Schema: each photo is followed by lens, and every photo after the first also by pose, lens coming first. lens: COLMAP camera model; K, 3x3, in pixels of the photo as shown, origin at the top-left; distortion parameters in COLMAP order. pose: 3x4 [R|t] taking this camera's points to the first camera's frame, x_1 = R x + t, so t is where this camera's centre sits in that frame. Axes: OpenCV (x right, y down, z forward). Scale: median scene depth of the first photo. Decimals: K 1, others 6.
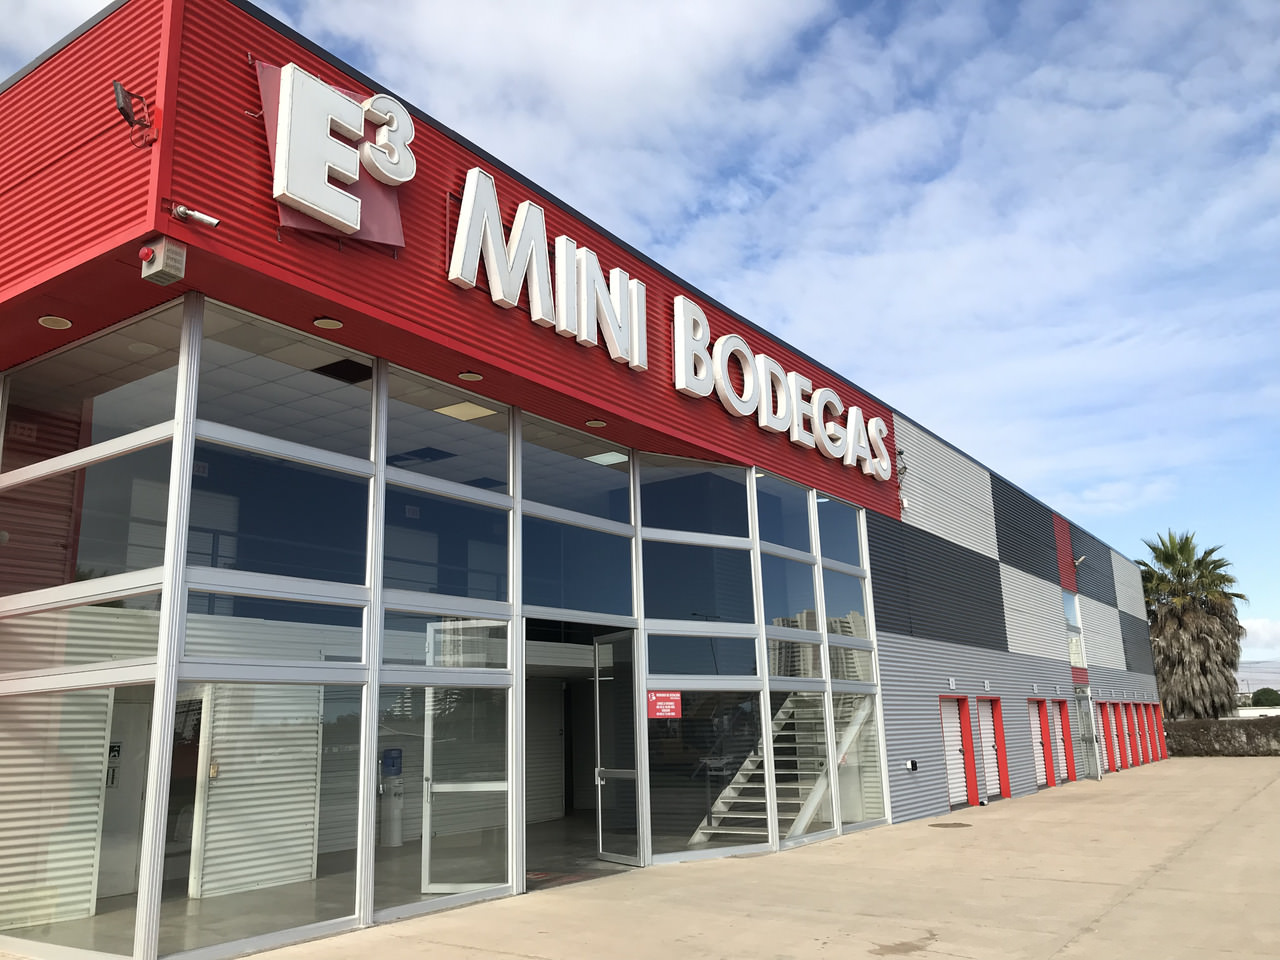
lens RADIAL K [[1048.3, 0, 630.8], [0, 1048.3, 483.1], [0, 0, 1]] dist [0.004863, 0.015362]
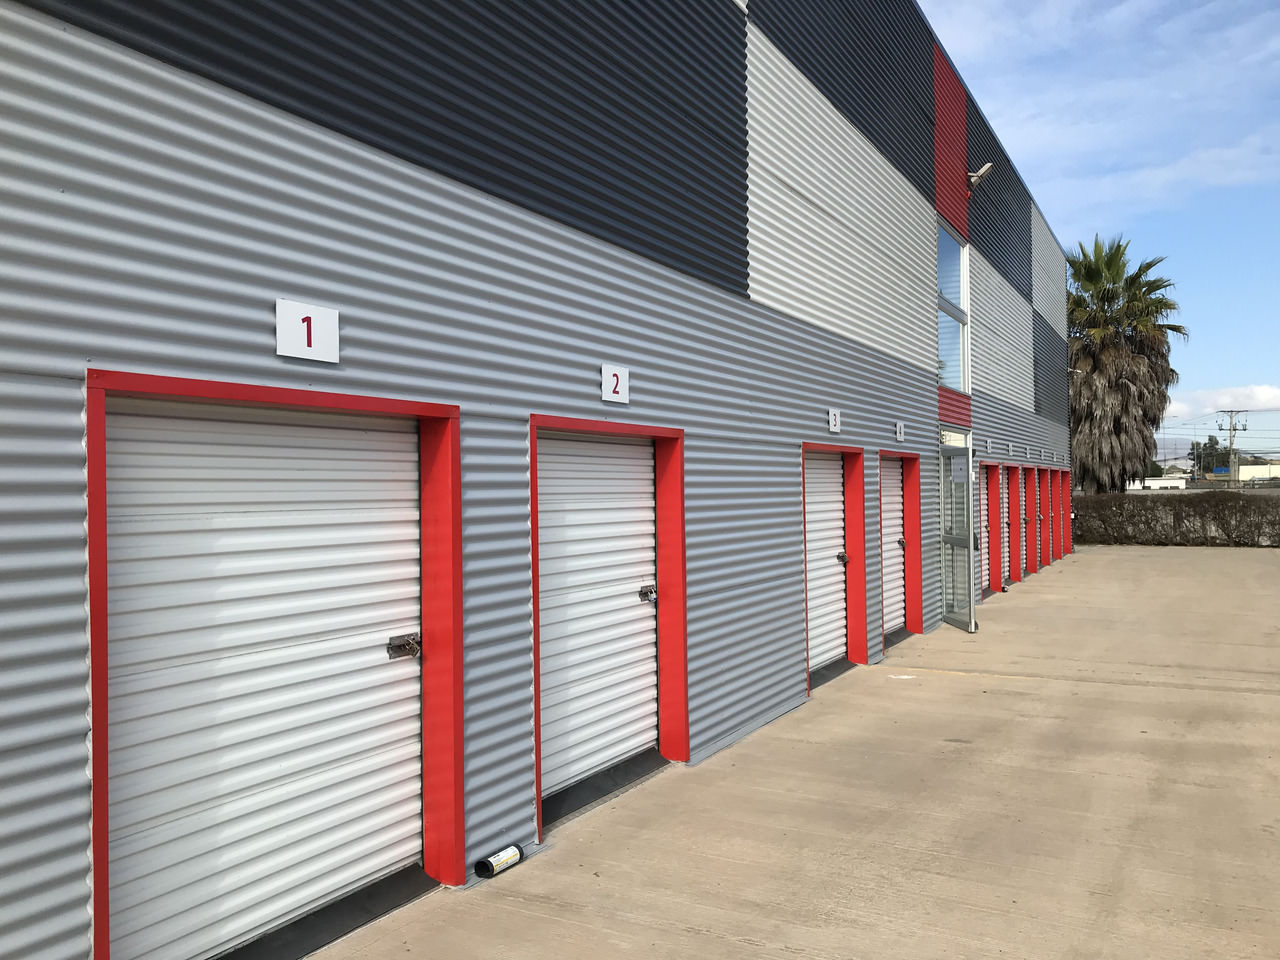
lens RADIAL K [[1048.3, 0, 646.0], [0, 1048.3, 482.9], [0, 0, 1]] dist [0.004863, 0.015362]
pose [[0.993788, 0.013404, 0.110478, 0.134980], [-0.037320, 0.975378, 0.217358, 0.067796], [-0.104845, -0.220131, 0.969820, 0.311850]]
